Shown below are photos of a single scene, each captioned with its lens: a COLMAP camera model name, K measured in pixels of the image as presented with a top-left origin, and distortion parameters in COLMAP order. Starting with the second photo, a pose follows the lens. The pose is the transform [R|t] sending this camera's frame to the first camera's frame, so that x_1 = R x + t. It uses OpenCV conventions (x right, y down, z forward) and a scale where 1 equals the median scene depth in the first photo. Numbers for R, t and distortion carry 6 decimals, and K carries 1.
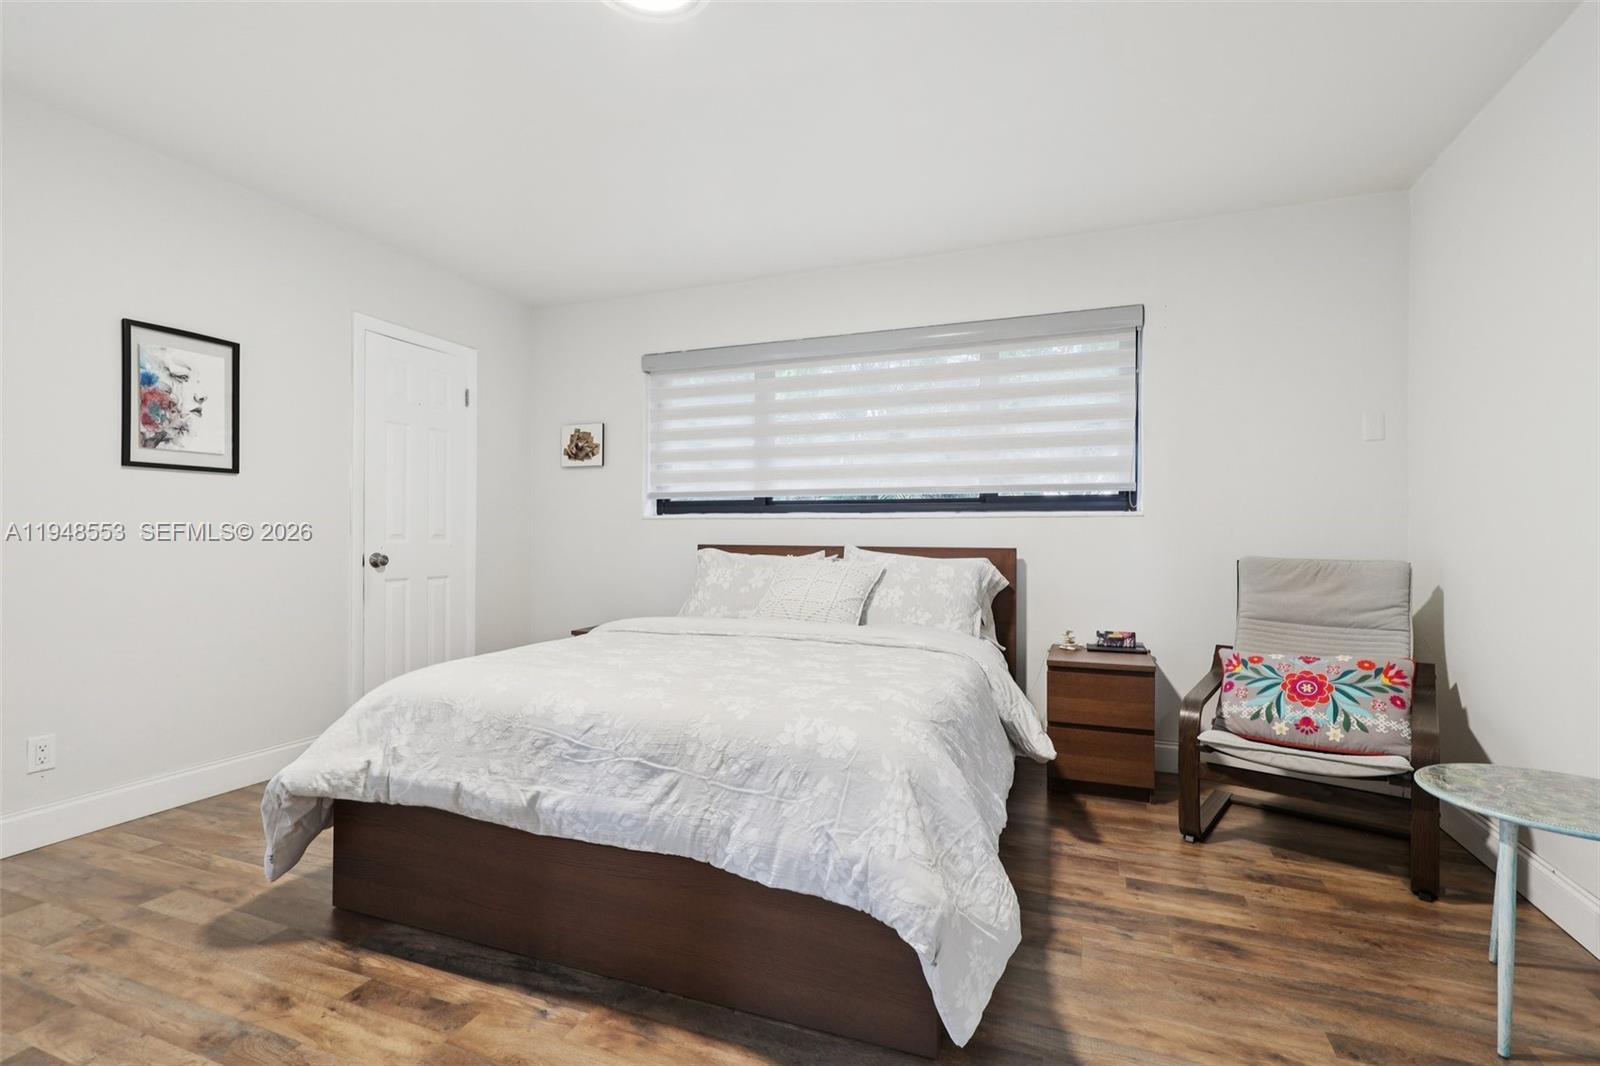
lens RADIAL K [[719.2, 0, 807.5], [0, 719.2, 534.6], [0, 0, 1]] dist [0.001278, -0.000166]
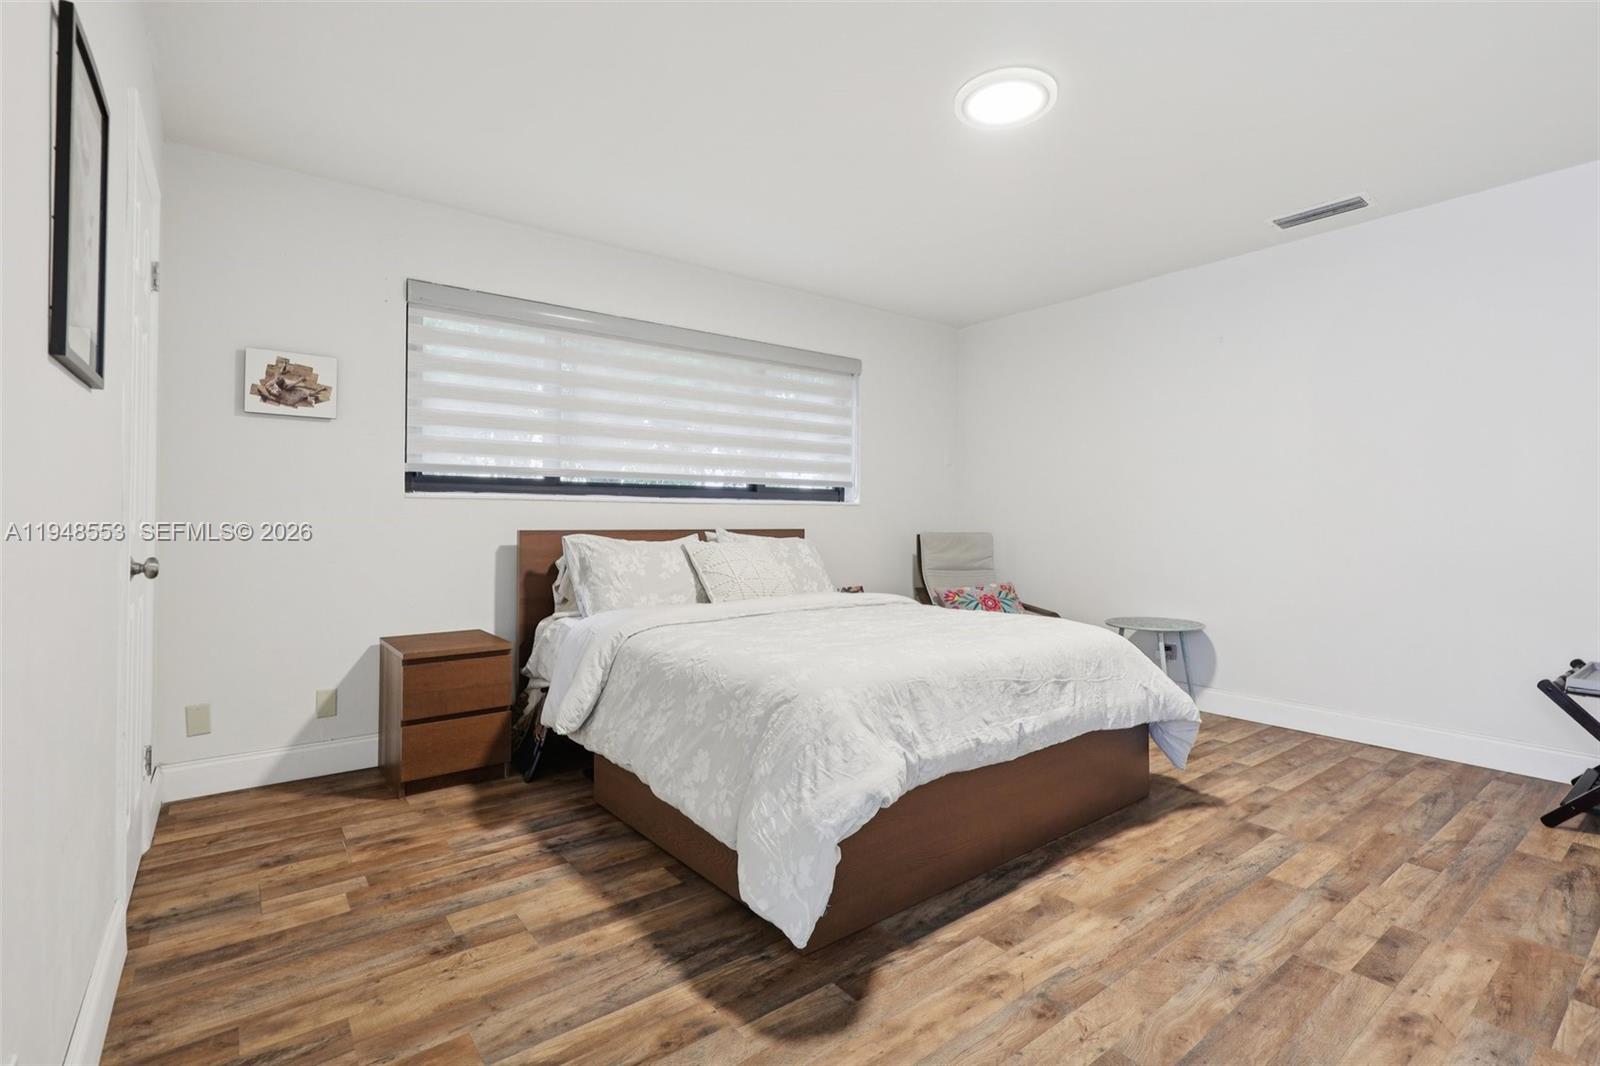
lens RADIAL K [[719.2, 0, 811.9], [0, 719.2, 507.7], [0, 0, 1]] dist [0.001278, -0.000166]
pose [[0.527496, 0.011734, 0.849476, -0.759917], [-0.001518, 0.999916, -0.012869, -0.002576], [-0.849556, 0.005499, 0.527470, 0.295864]]
